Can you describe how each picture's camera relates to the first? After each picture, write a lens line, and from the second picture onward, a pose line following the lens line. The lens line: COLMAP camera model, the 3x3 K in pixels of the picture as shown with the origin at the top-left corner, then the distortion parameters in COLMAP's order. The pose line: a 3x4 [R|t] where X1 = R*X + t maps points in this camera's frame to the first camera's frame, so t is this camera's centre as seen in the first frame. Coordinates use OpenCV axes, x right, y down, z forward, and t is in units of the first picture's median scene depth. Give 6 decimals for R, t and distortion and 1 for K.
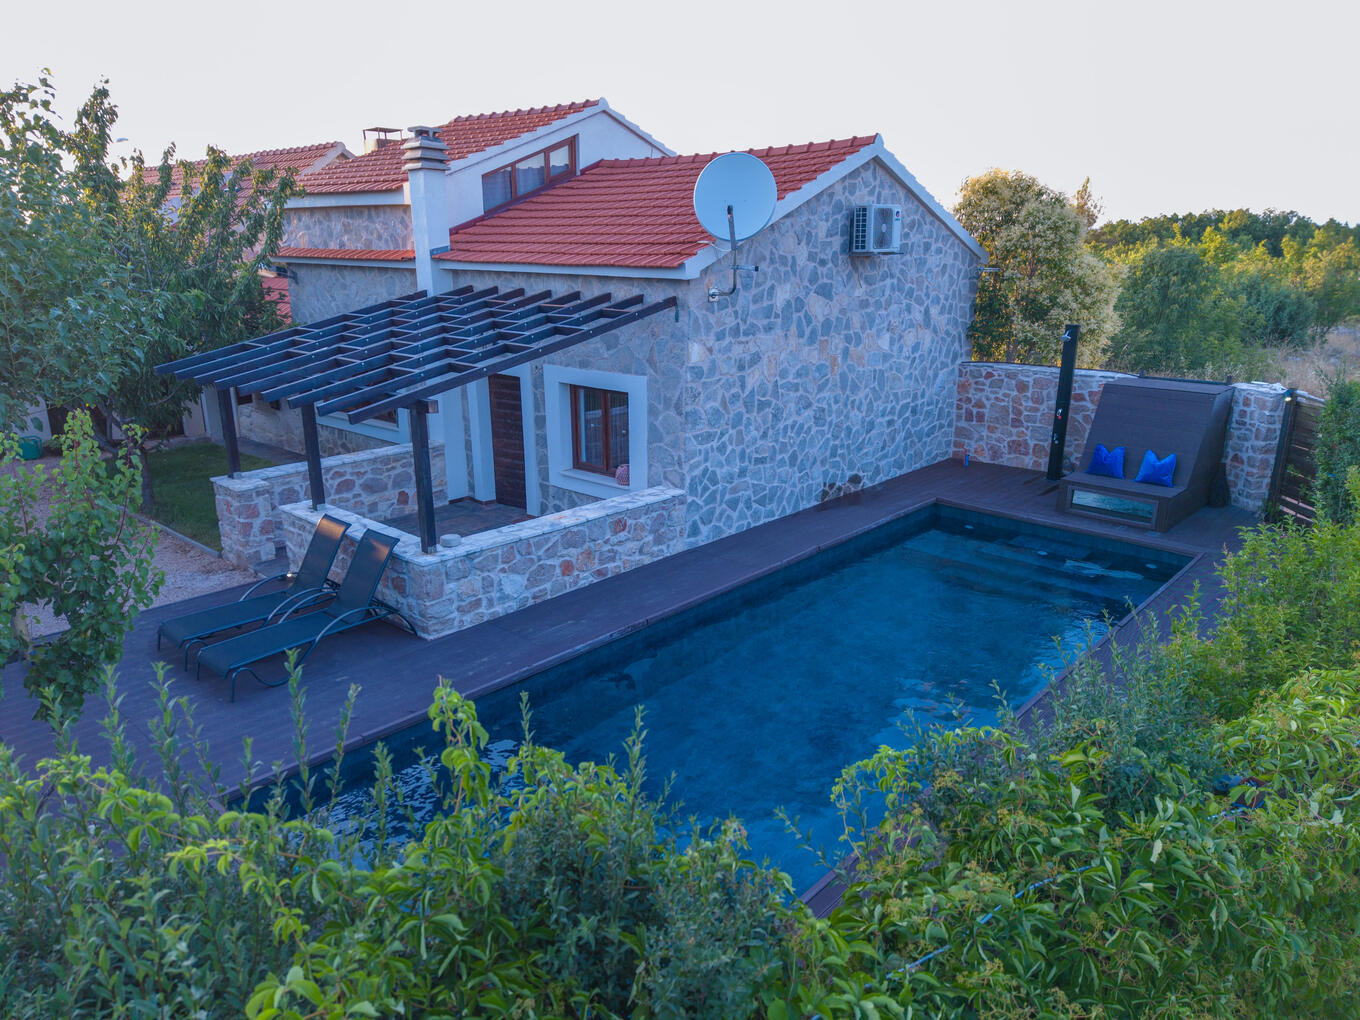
lens RADIAL K [[953.6, 0, 682.8], [0, 953.6, 512.6], [0, 0, 1]] dist [-0.011001, -0.002515]
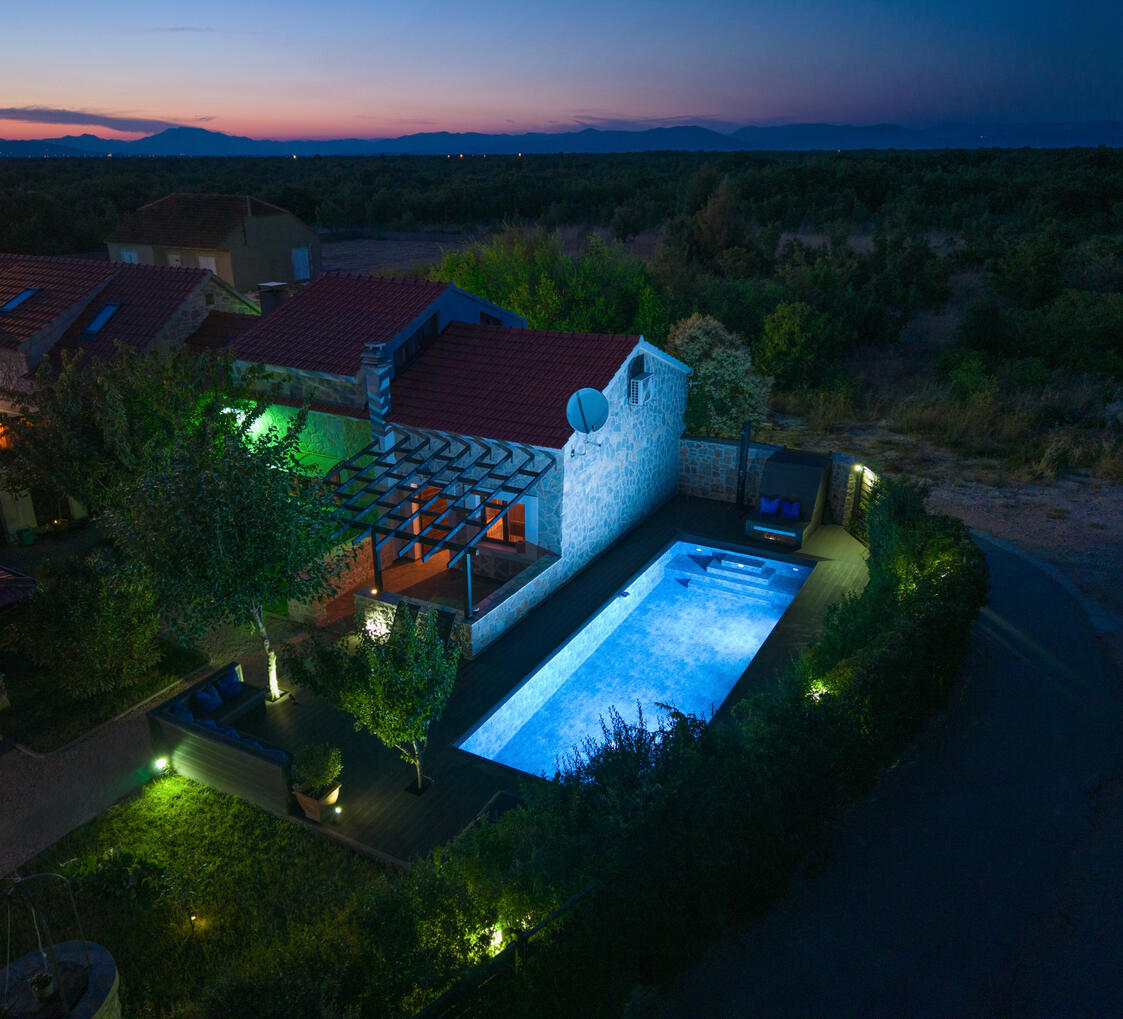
lens RADIAL K [[914.2, 0, 560.0], [0, 914.2, 508.9], [0, 0, 1]] dist [0.012349, 0.001302]
pose [[0.973953, -0.086564, 0.209576, -0.269659], [0.069807, 0.993839, 0.086088, -0.197040], [-0.215736, -0.069215, 0.973995, -0.534610]]
